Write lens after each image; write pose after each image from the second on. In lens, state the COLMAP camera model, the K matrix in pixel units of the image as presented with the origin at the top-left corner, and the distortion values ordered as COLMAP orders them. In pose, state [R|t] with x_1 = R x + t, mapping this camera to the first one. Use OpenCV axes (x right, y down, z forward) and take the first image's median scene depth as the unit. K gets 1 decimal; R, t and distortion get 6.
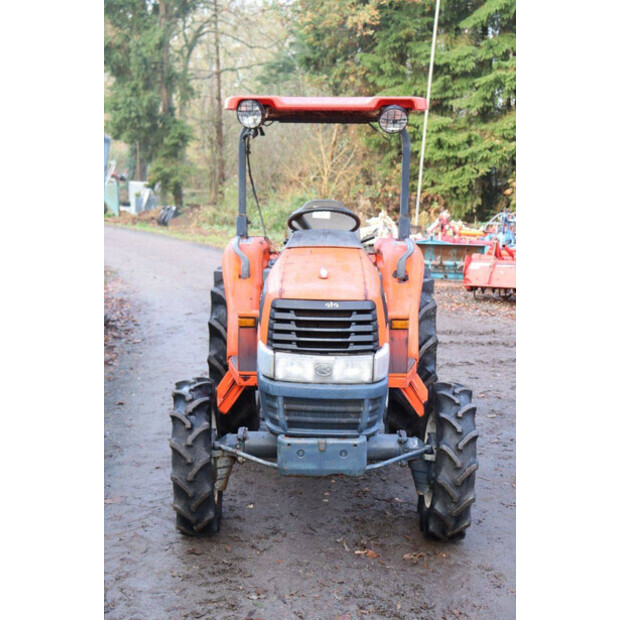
lens RADIAL K [[1028.9, 0, 308.9], [0, 1028.9, 307.5], [0, 0, 1]] dist [0.163542, 0.000000]
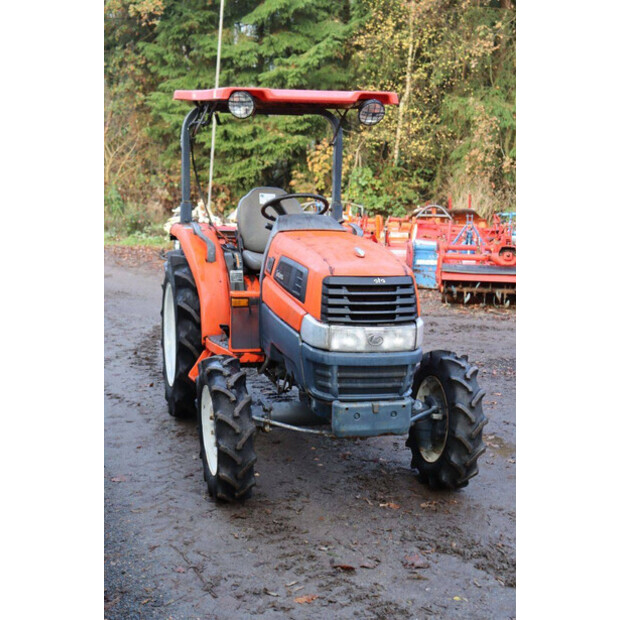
lens RADIAL K [[1028.9, 0, 304.0], [0, 1028.9, 306.4], [0, 0, 1]] dist [0.163542, 0.000000]
pose [[0.962557, -0.028274, 0.269602, -0.331400], [0.026396, 0.999595, 0.010591, 0.010584], [-0.269793, -0.003078, 0.962914, -0.038960]]
